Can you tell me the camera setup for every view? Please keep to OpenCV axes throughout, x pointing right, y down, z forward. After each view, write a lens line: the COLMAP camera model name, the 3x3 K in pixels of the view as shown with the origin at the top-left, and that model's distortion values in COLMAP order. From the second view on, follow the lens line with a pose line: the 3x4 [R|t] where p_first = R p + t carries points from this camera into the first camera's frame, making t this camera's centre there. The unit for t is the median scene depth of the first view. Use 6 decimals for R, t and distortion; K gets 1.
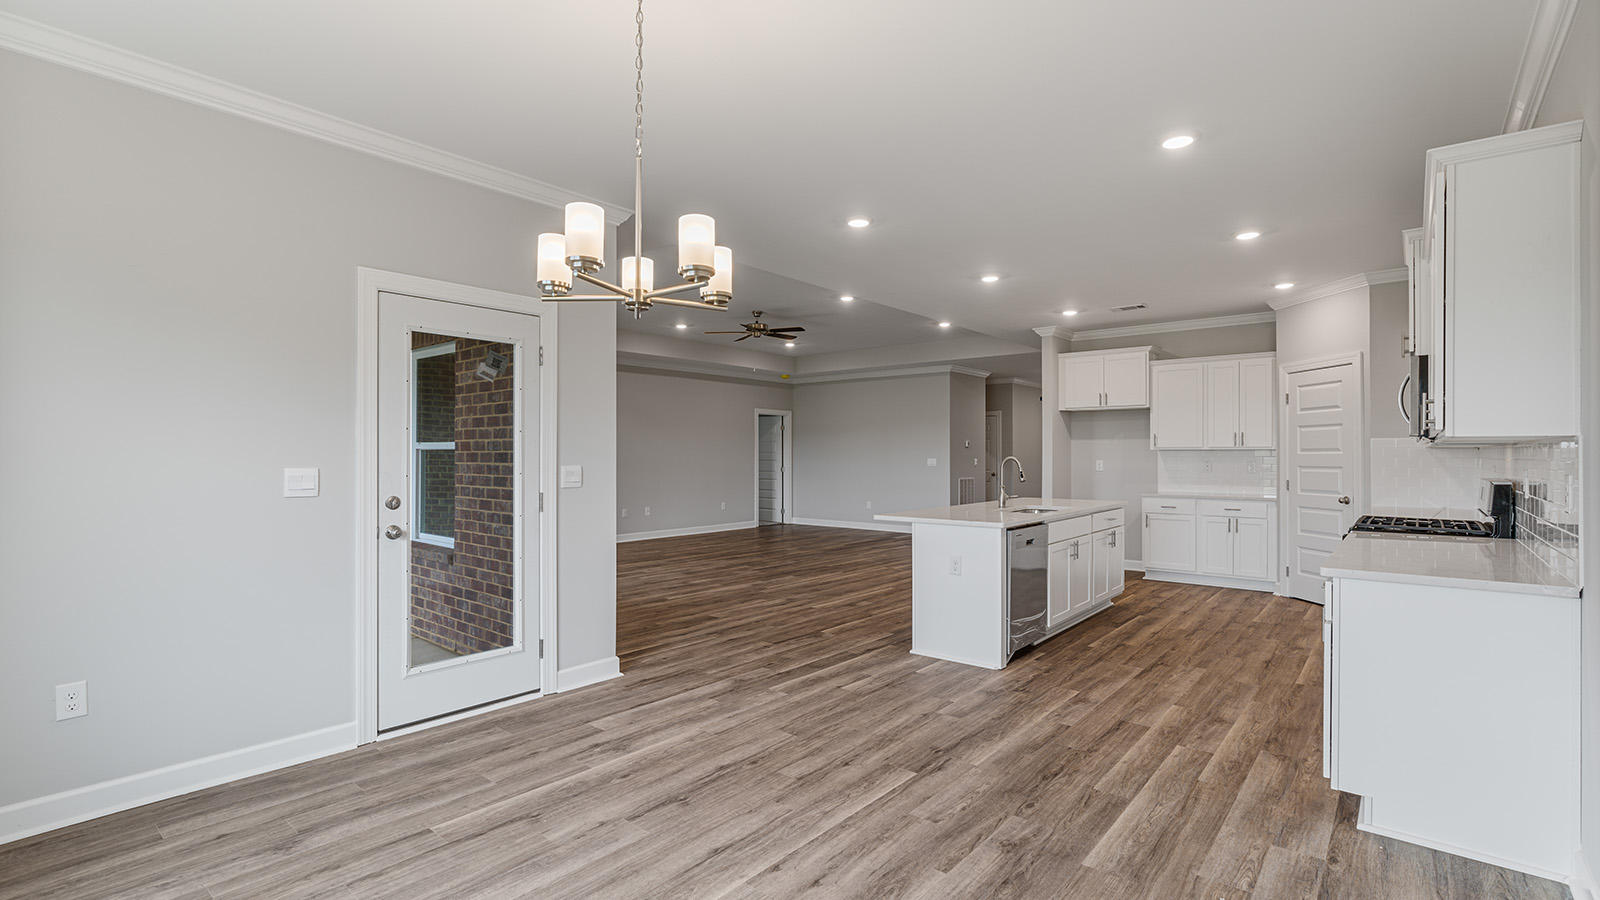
lens RADIAL K [[729.0, 0, 802.7], [0, 729.0, 454.1], [0, 0, 1]] dist [-0.007811, 0.003204]
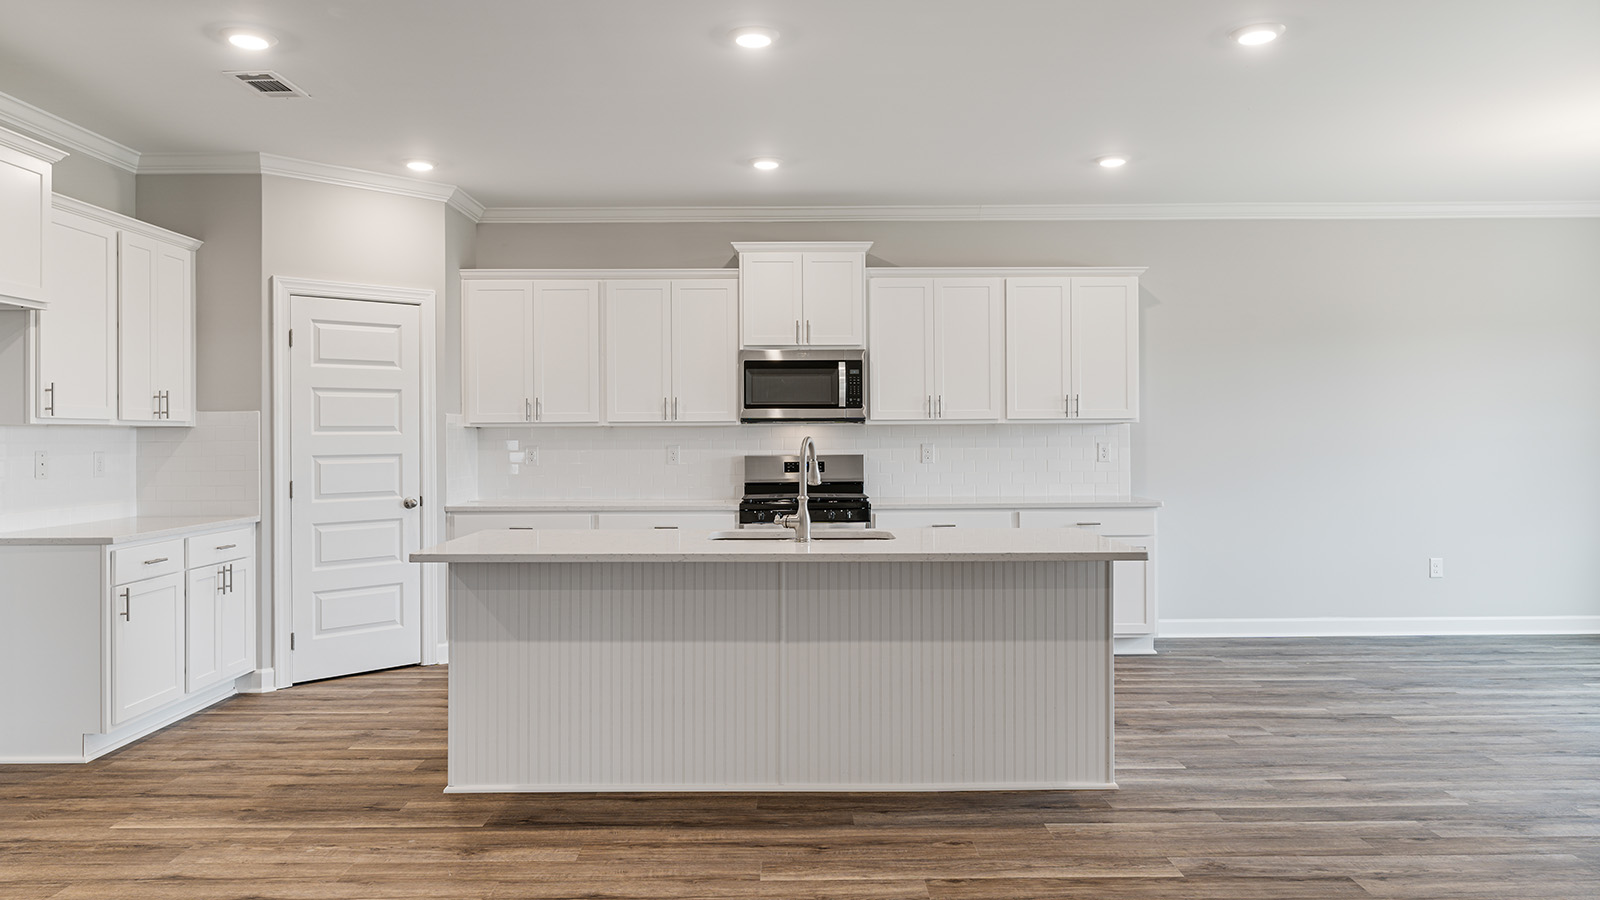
lens RADIAL K [[1085.6, 0, 793.7], [0, 1085.6, 431.4], [0, 0, 1]] dist [-0.000279, 0.003882]
pose [[-0.646524, 0.005761, 0.762872, -0.315605], [0.004676, 0.999983, -0.003589, 0.002562], [-0.762879, 0.001247, -0.646540, 1.675458]]
